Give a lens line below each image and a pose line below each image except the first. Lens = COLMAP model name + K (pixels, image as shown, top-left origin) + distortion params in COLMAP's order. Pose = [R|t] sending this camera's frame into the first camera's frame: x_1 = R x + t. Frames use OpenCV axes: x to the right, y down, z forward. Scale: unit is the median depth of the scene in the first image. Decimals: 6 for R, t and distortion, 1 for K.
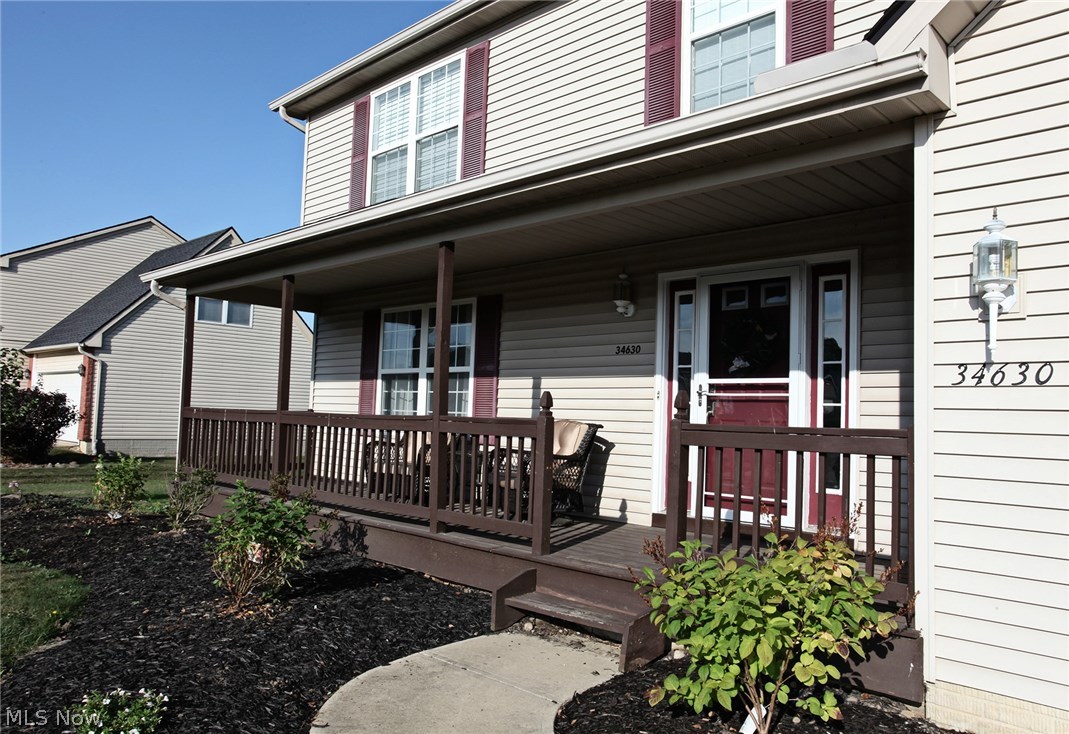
lens RADIAL K [[783.2, 0, 540.6], [0, 783.2, 363.5], [0, 0, 1]] dist [-0.043536, 0.003860]
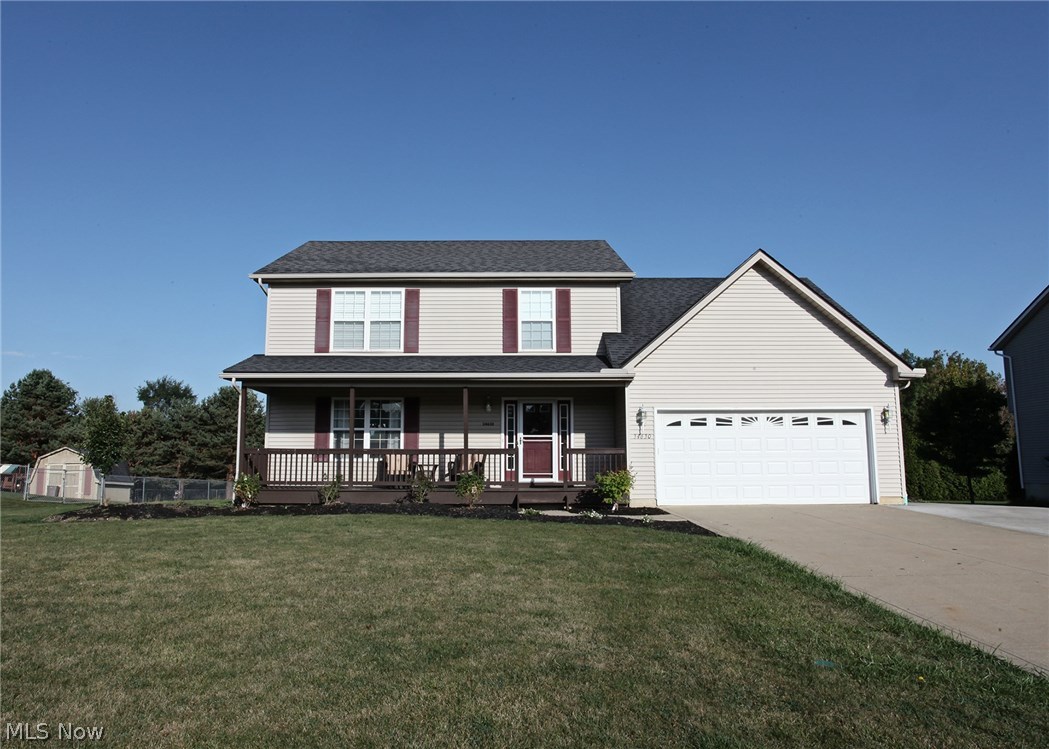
lens RADIAL K [[666.0, 0, 526.1], [0, 666.0, 377.3], [0, 0, 1]] dist [-0.041087, 0.007001]
pose [[0.720995, 0.058623, 0.690456, -1.123819], [-0.024161, 0.997936, -0.059501, -0.035663], [-0.692519, 0.026218, 0.720923, -0.615100]]
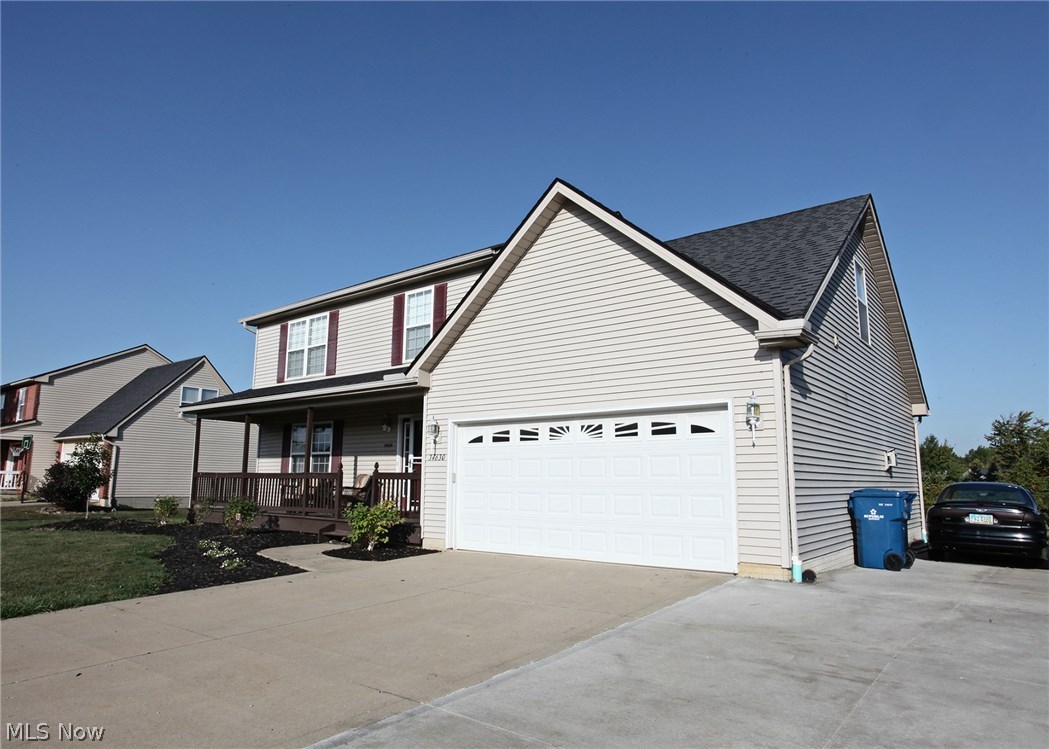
lens RADIAL K [[666.0, 0, 516.4], [0, 666.0, 374.1], [0, 0, 1]] dist [-0.041087, 0.007001]
pose [[0.995974, -0.006442, 0.089409, 0.264148], [0.014608, 0.995746, -0.090974, -0.035373], [-0.088443, 0.091914, 0.991831, -0.922910]]
